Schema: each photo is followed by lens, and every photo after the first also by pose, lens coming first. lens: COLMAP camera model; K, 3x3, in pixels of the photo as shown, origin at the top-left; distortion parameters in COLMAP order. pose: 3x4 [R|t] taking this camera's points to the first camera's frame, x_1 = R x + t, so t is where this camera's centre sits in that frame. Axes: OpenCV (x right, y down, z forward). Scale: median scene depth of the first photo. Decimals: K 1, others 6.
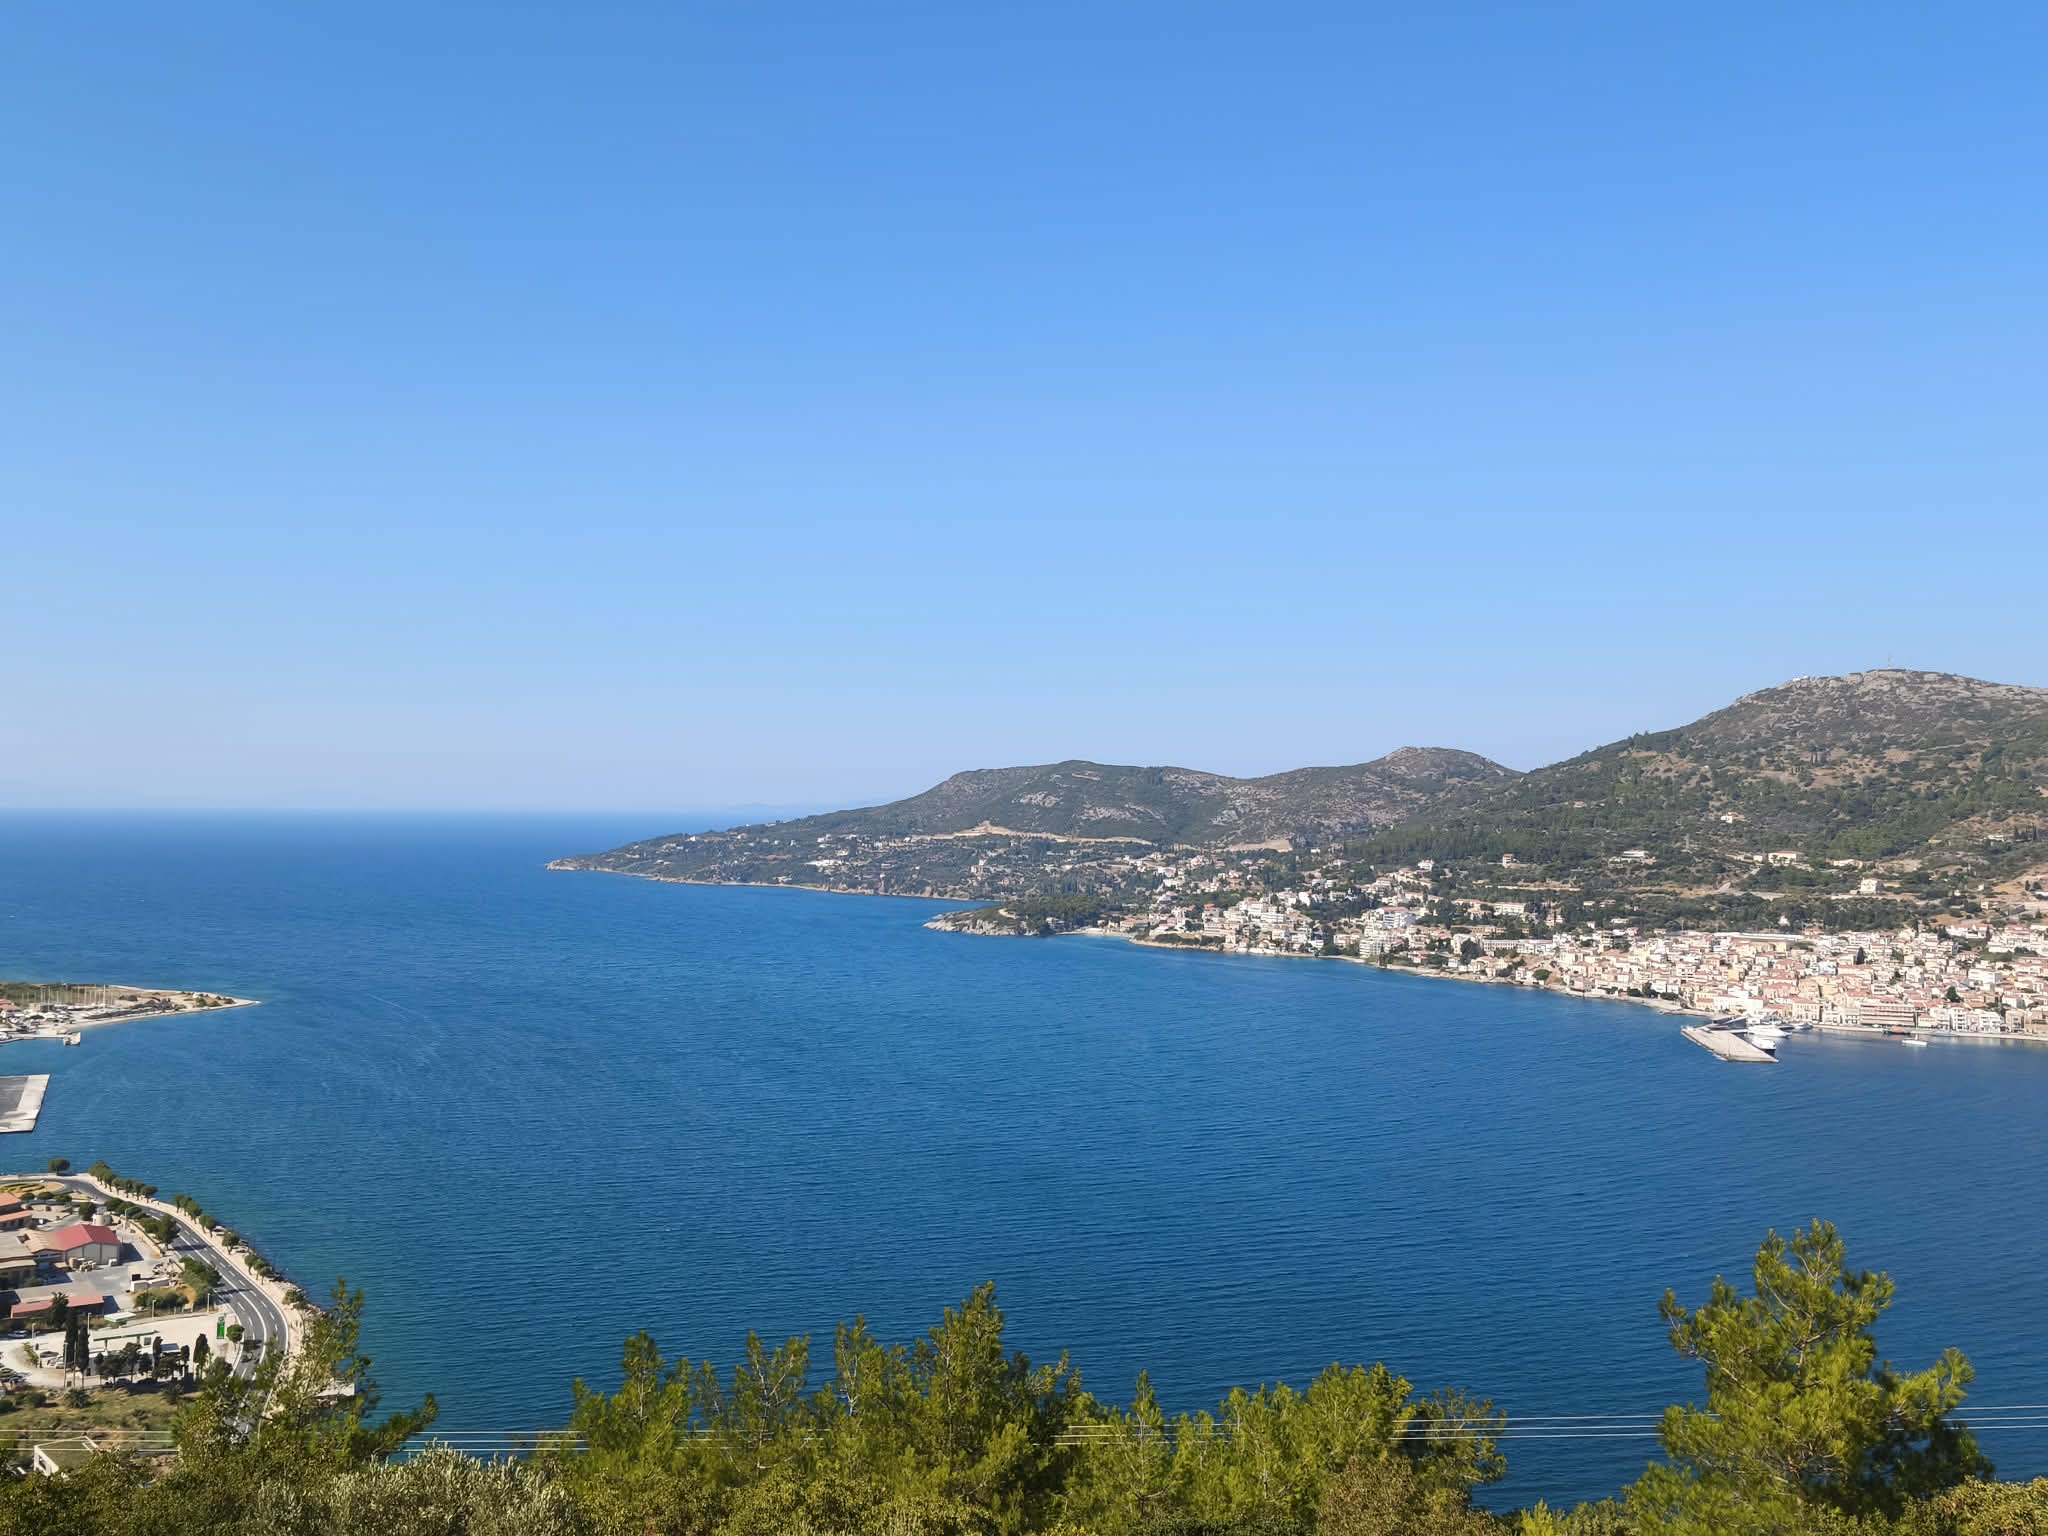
lens RADIAL K [[1329.5, 0, 1030.9], [0, 1329.5, 769.4], [0, 0, 1]] dist [0.028757, -0.009365]
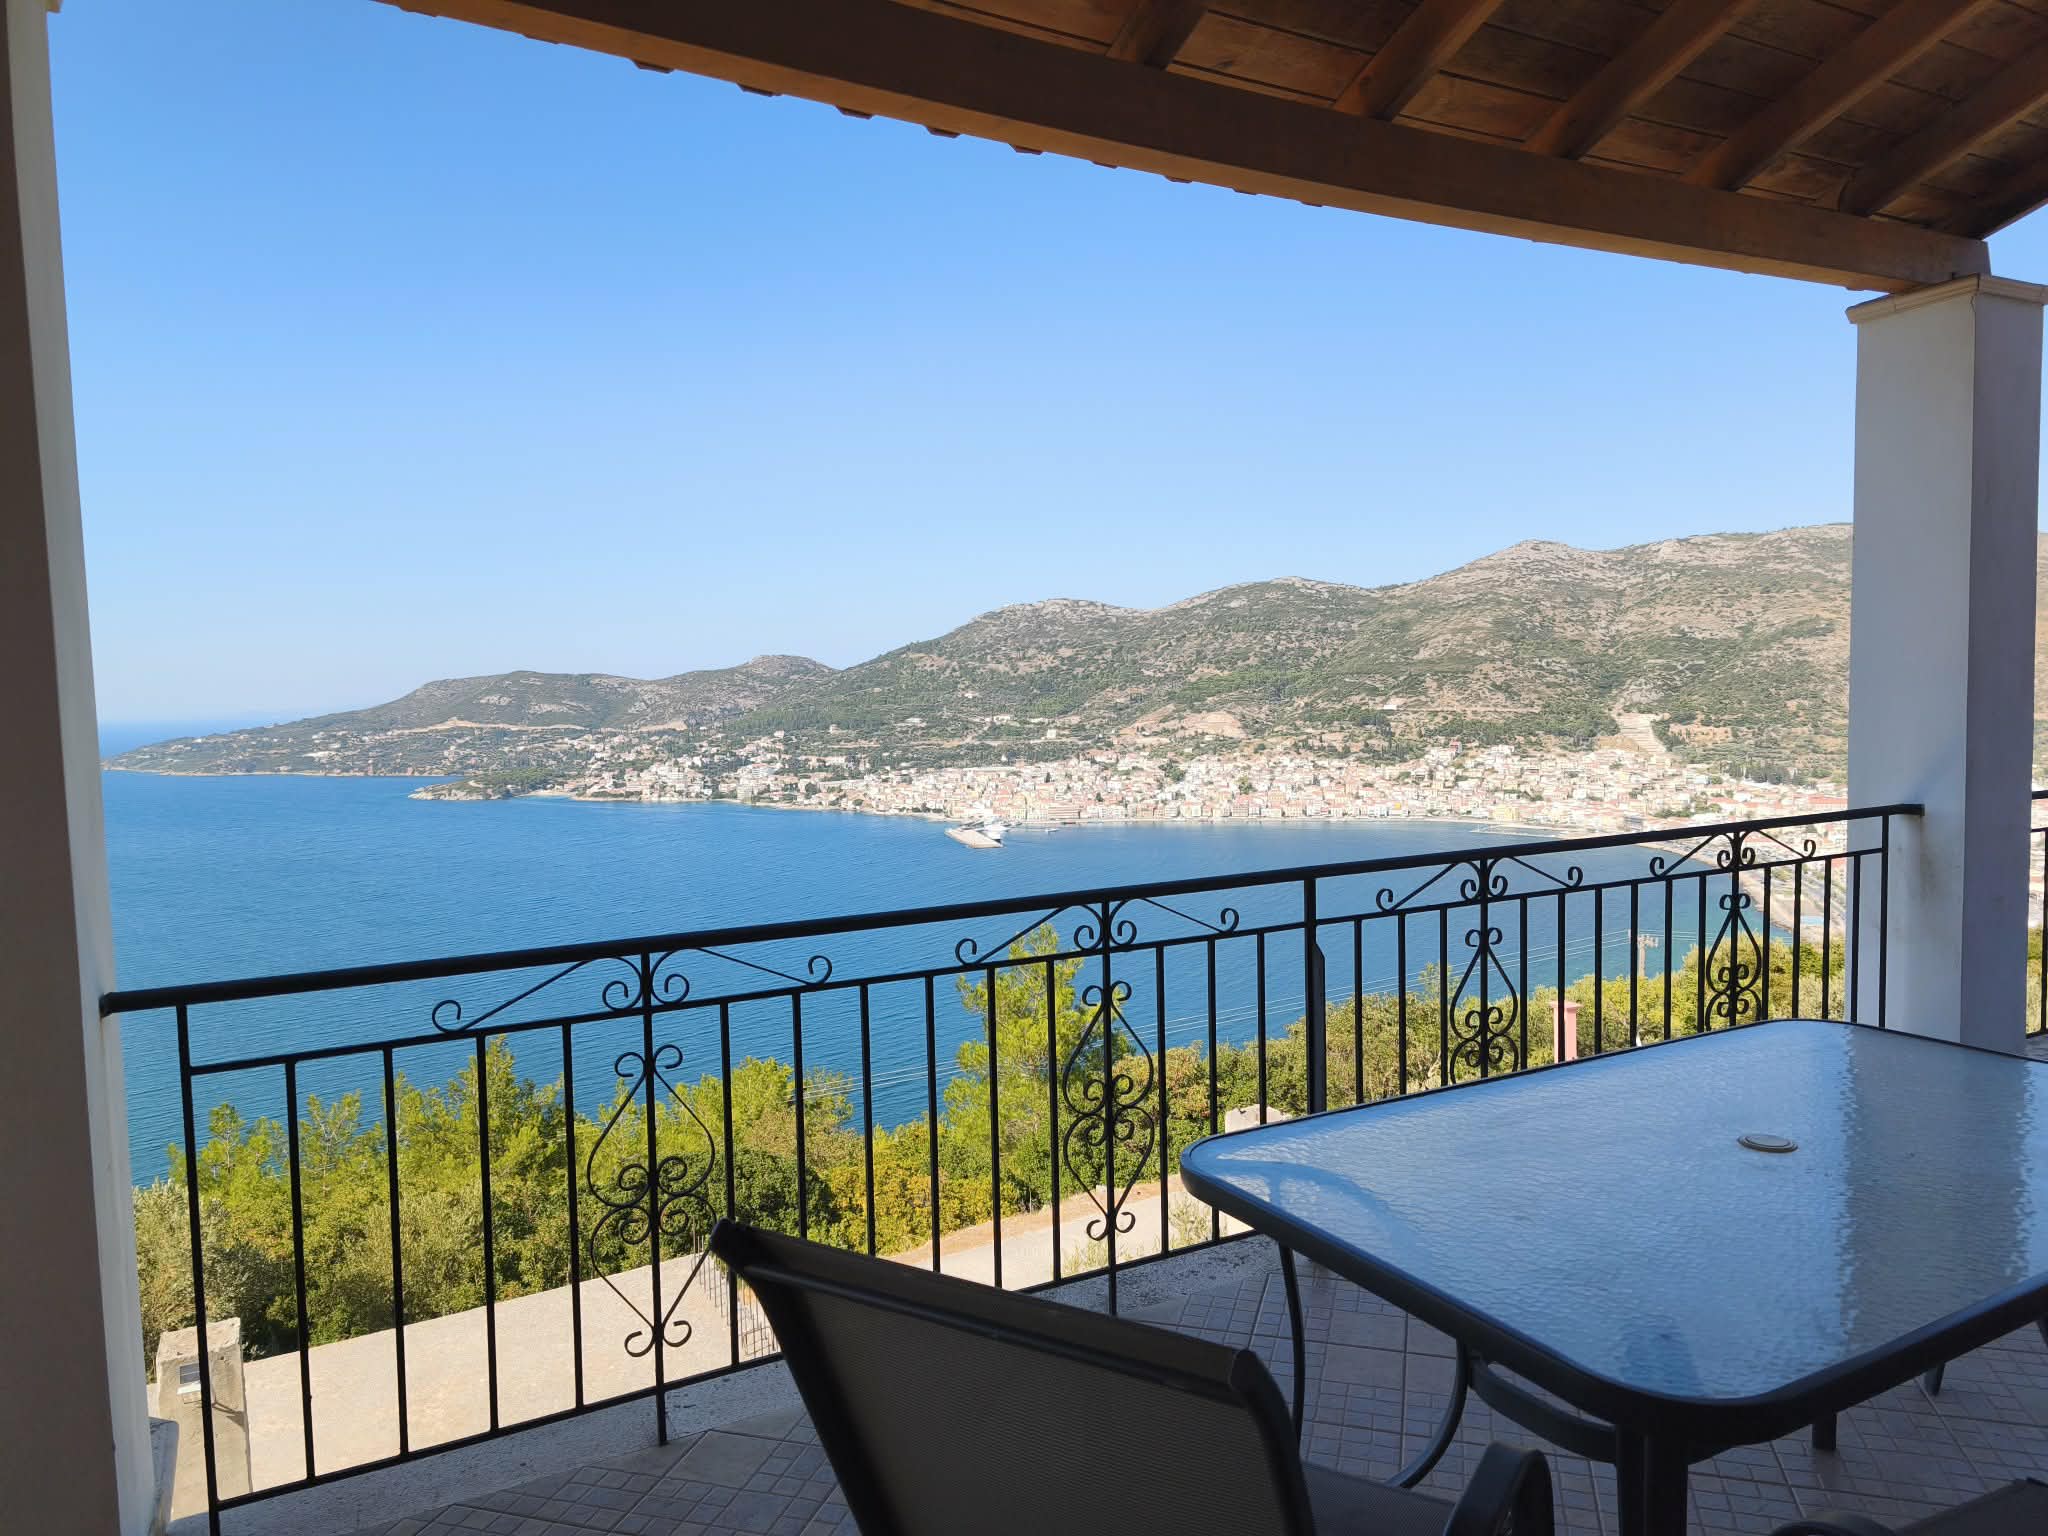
lens RADIAL K [[1329.5, 0, 1012.5], [0, 1329.5, 774.4], [0, 0, 1]] dist [0.028757, -0.009365]
pose [[0.919577, -0.057807, 0.388634, -0.041529], [0.012976, 0.993046, 0.117007, -0.053019], [-0.392696, -0.102554, 0.913933, -0.451861]]
